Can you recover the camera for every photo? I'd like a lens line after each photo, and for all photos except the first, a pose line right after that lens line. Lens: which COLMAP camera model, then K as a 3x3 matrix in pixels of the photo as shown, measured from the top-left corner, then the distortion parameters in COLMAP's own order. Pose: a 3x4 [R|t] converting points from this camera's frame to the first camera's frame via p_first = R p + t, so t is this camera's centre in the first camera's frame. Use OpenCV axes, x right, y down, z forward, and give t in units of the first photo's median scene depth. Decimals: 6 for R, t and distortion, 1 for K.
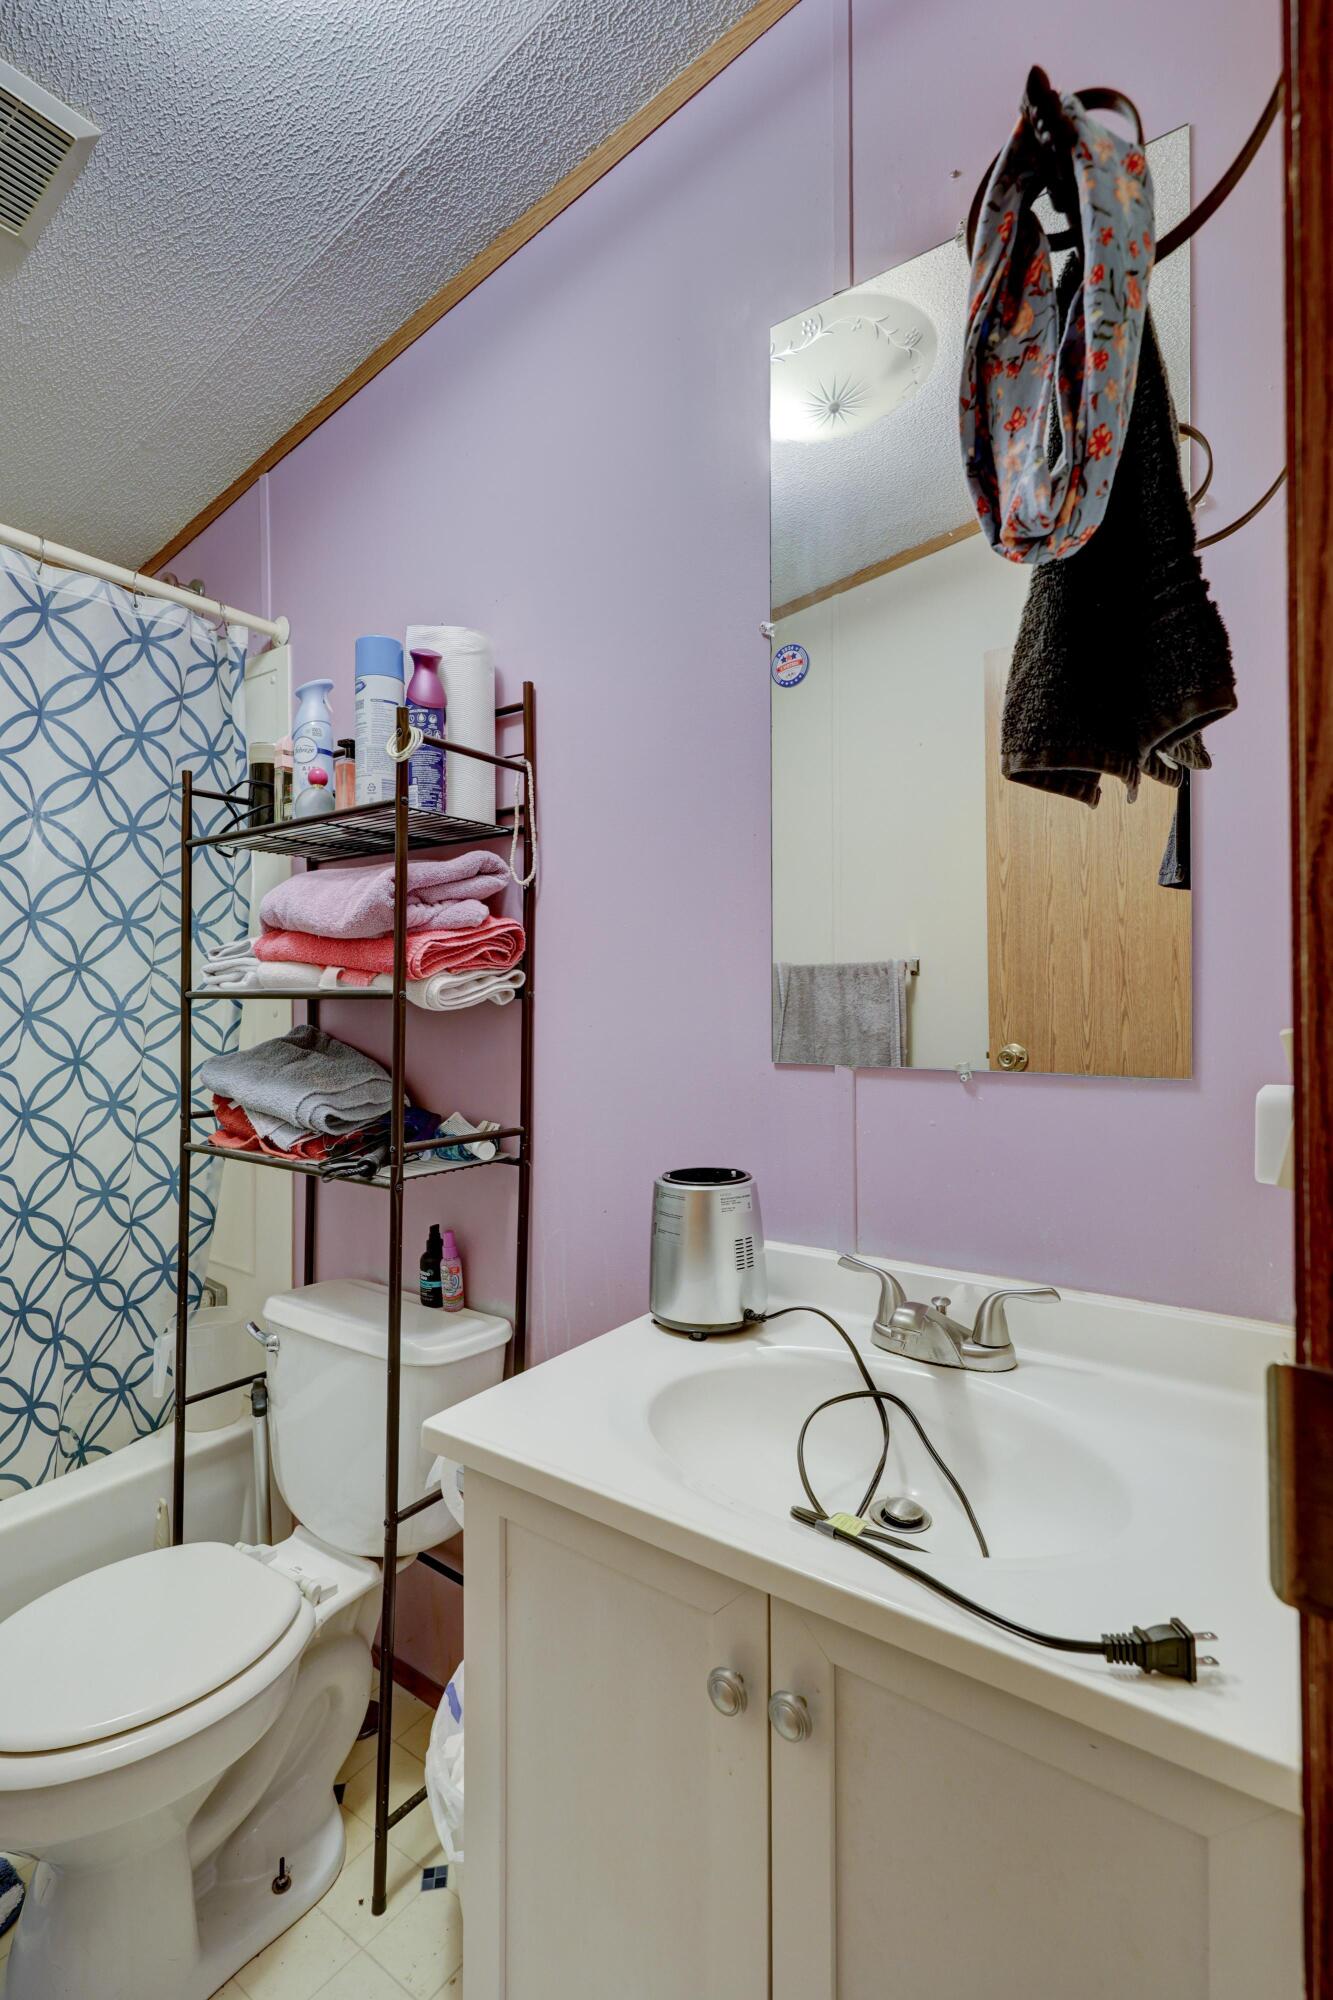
lens RADIAL K [[903.7, 0, 610.9], [0, 903.7, 1009.2], [0, 0, 1]] dist [-0.000470, 0.000160]
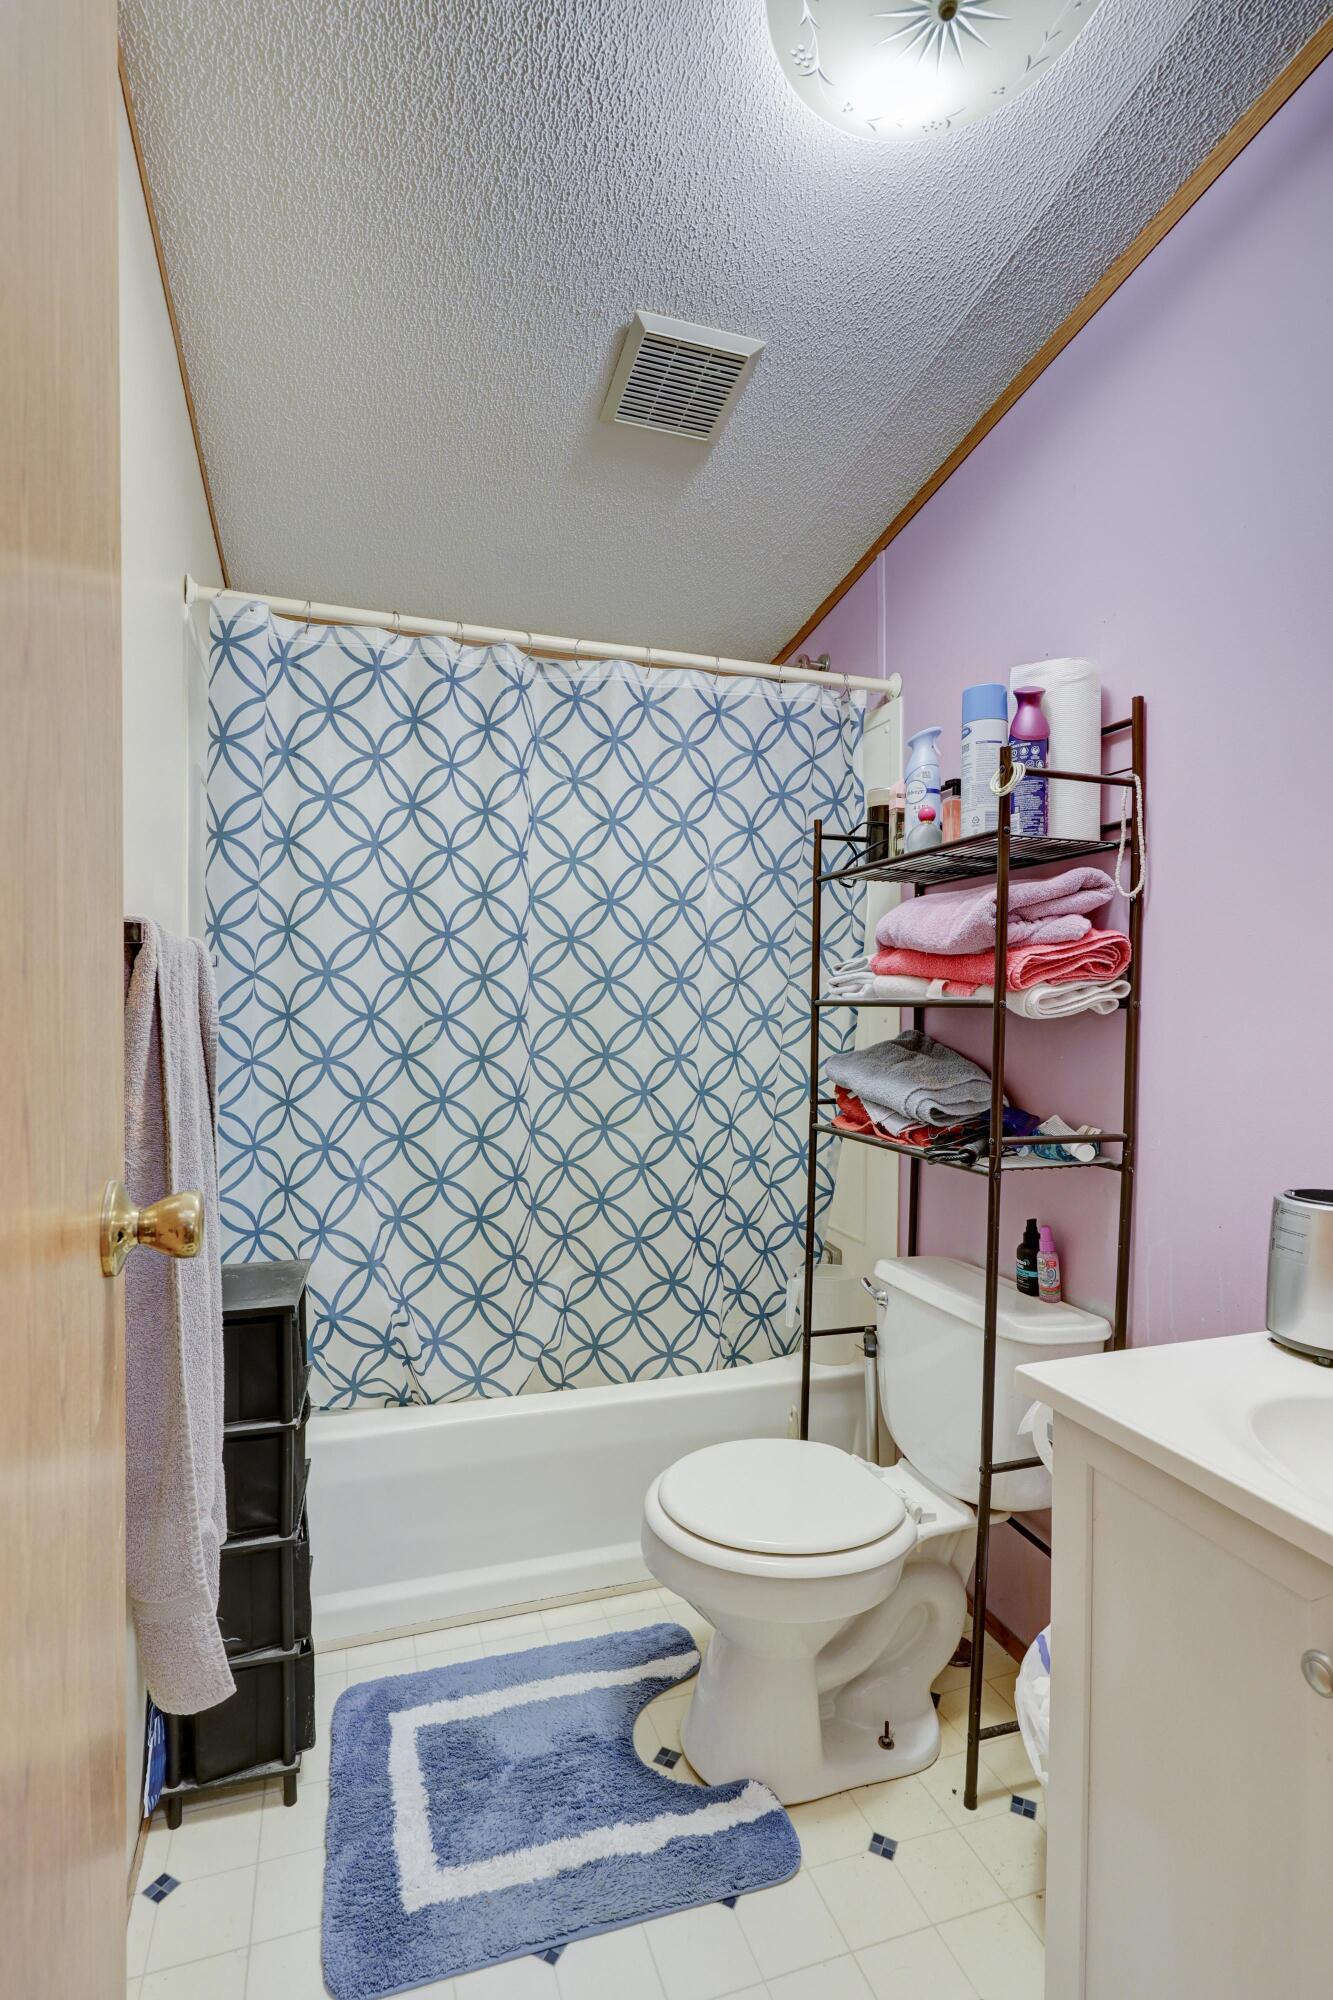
lens RADIAL K [[903.7, 0, 610.9], [0, 903.7, 1009.2], [0, 0, 1]] dist [-0.000470, 0.000160]
pose [[0.804056, 0.008968, -0.594485, 0.038797], [-0.014362, 0.999887, -0.004341, 0.002031], [0.594380, 0.012028, 0.804095, -0.162926]]
